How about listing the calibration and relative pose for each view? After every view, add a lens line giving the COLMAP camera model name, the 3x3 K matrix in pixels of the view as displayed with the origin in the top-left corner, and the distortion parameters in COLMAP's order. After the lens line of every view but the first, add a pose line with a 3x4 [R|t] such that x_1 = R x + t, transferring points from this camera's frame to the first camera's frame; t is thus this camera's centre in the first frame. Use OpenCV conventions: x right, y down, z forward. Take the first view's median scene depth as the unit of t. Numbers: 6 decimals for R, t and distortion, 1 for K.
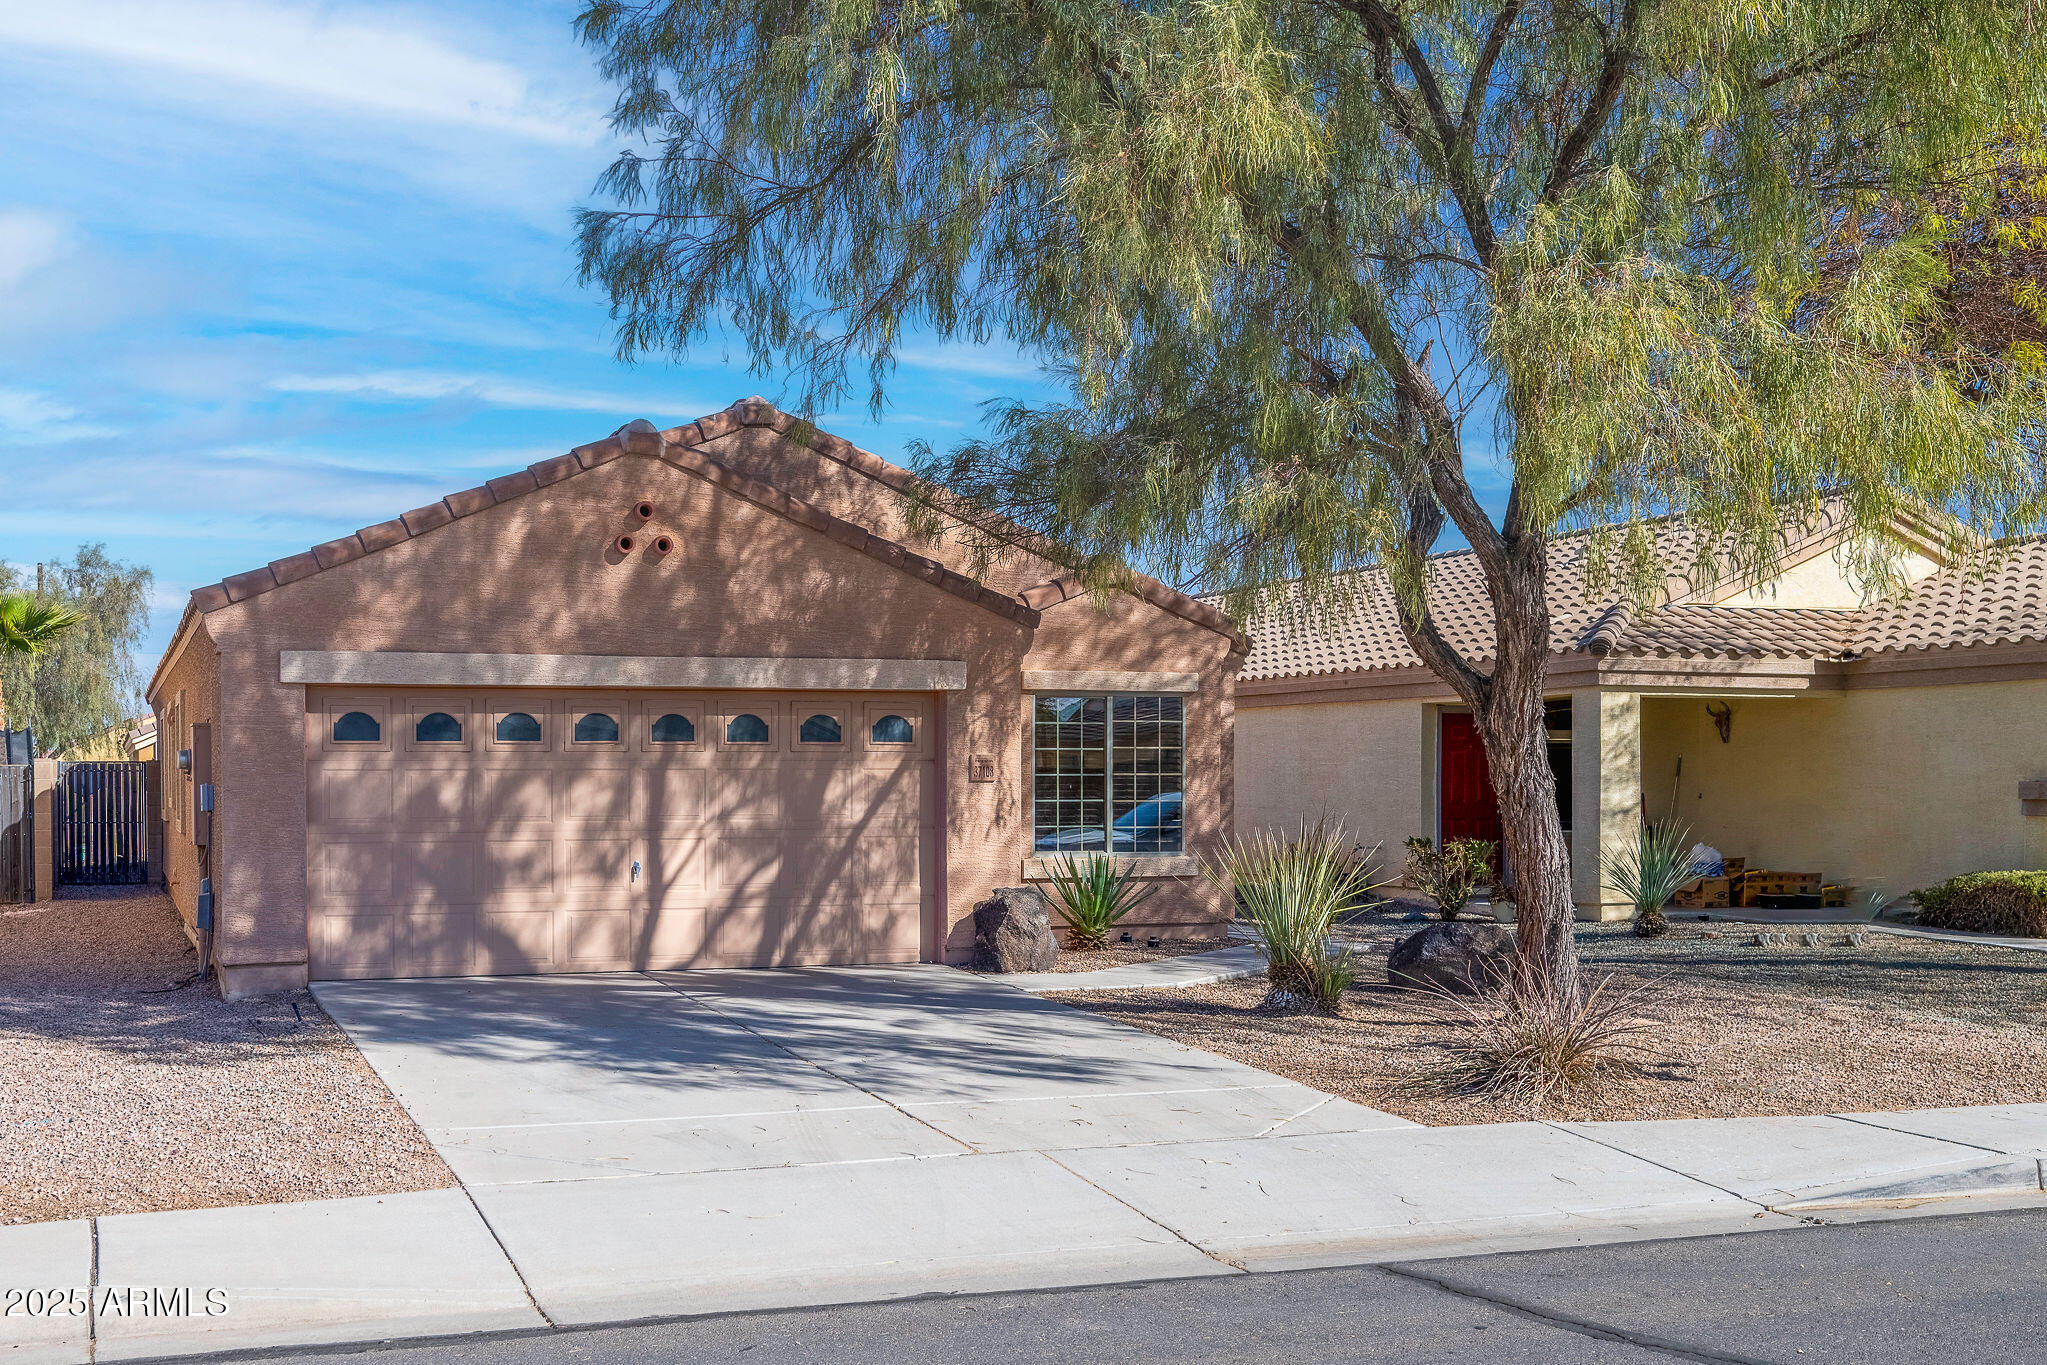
lens RADIAL K [[3990.4, 0, 1023.5], [0, 3990.4, 682.5], [0, 0, 1]] dist [-0.015725, 0.179806]
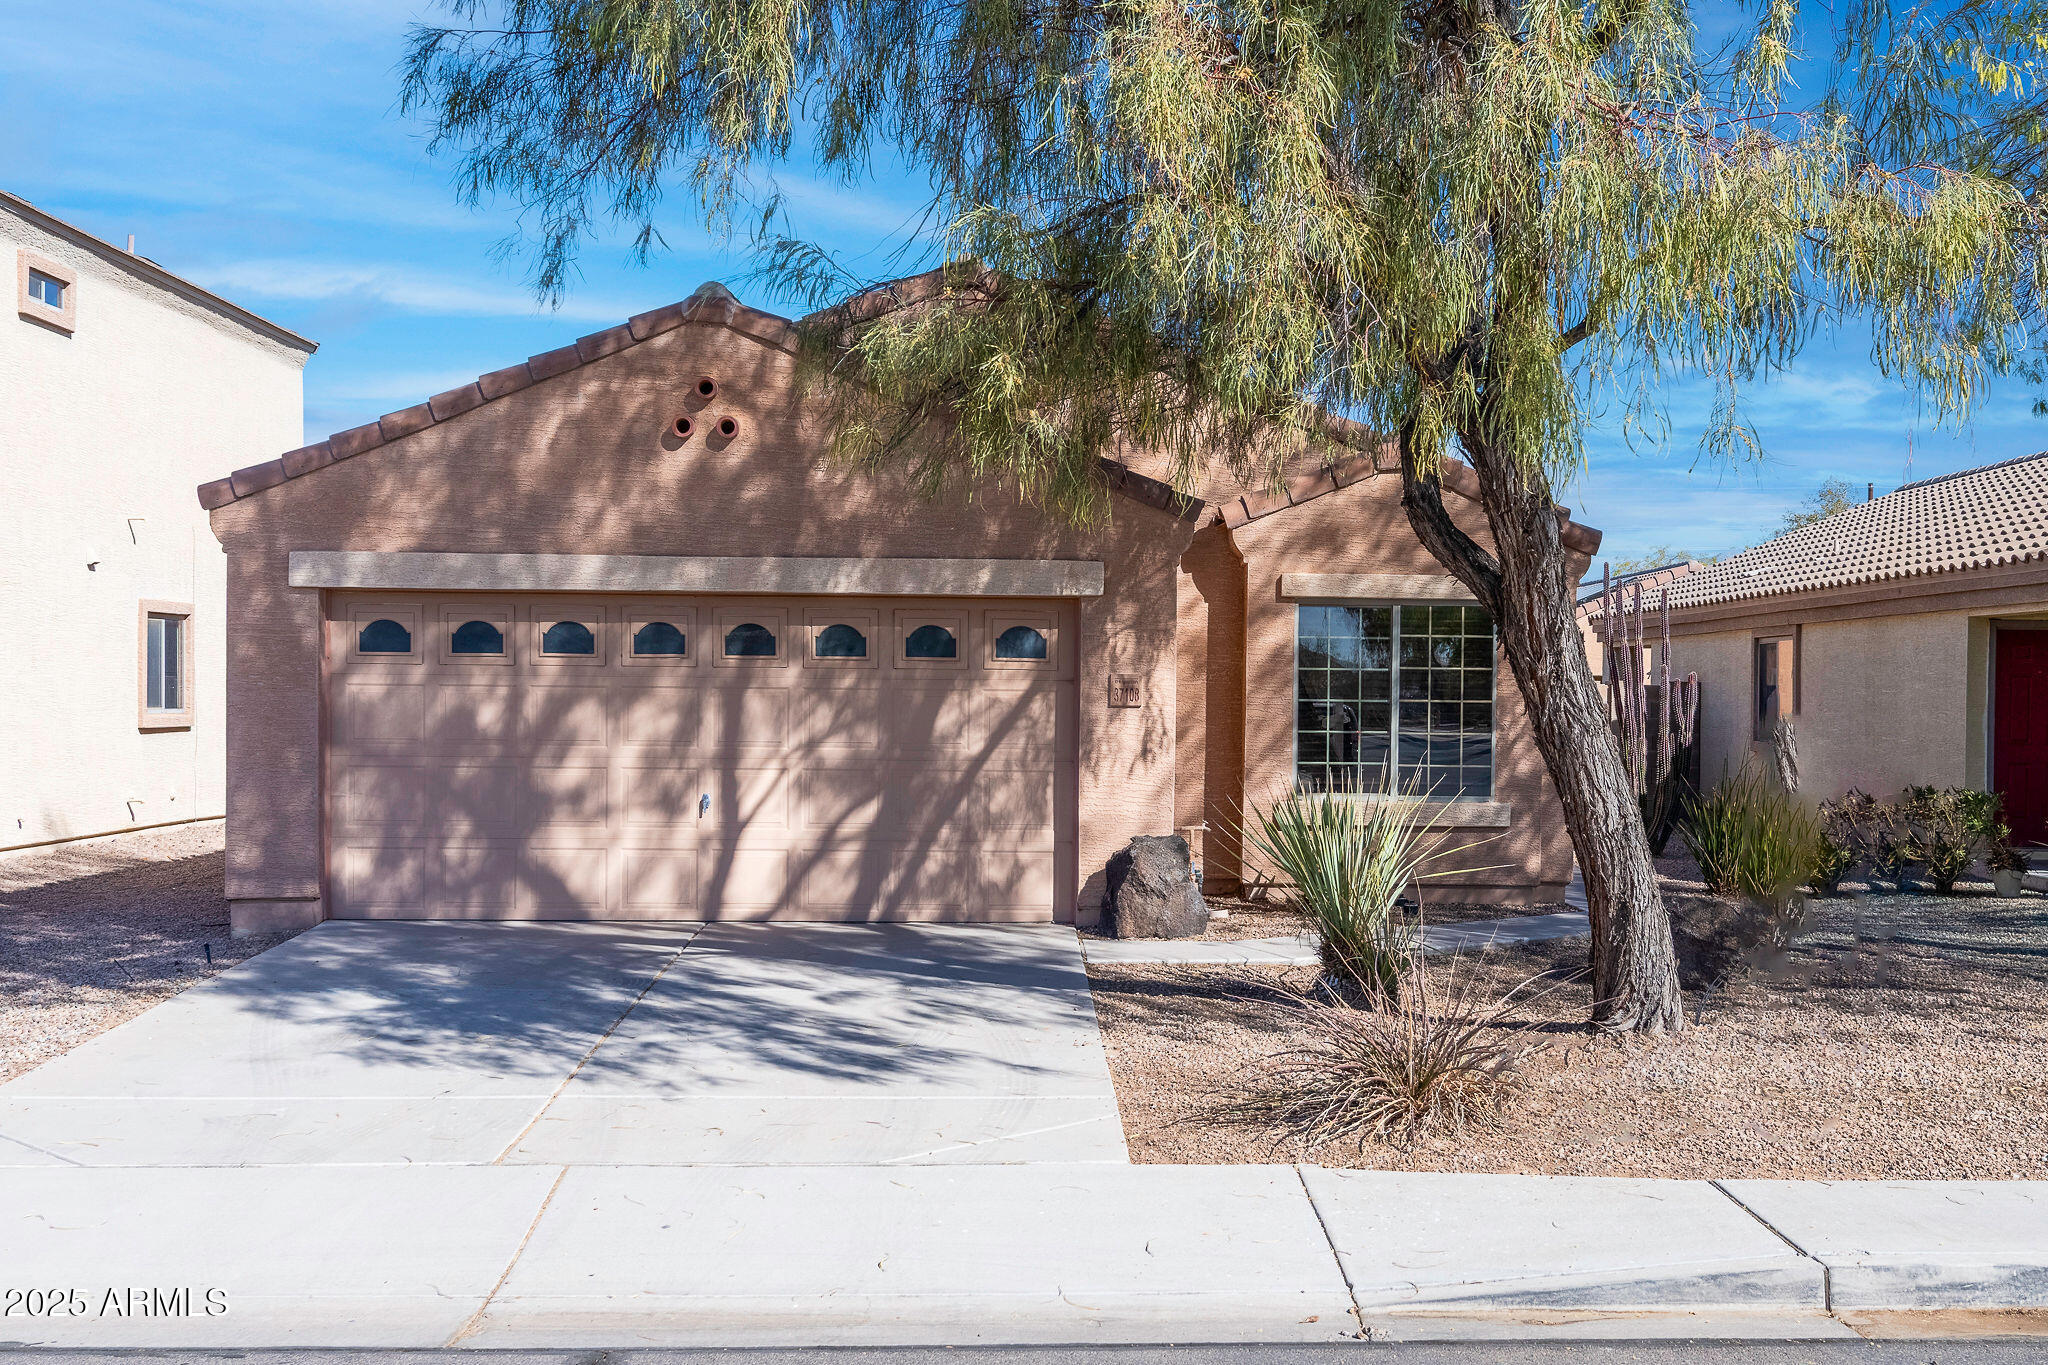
lens RADIAL K [[3992.3, 0, 1024.0], [0, 3992.3, 682.5], [0, 0, 1]] dist [-0.015725, 0.179806]
pose [[0.896621, 0.008638, -0.442714, 0.347494], [-0.000383, 0.999824, 0.018732, 0.004307], [0.442798, -0.016626, 0.896467, 0.255985]]
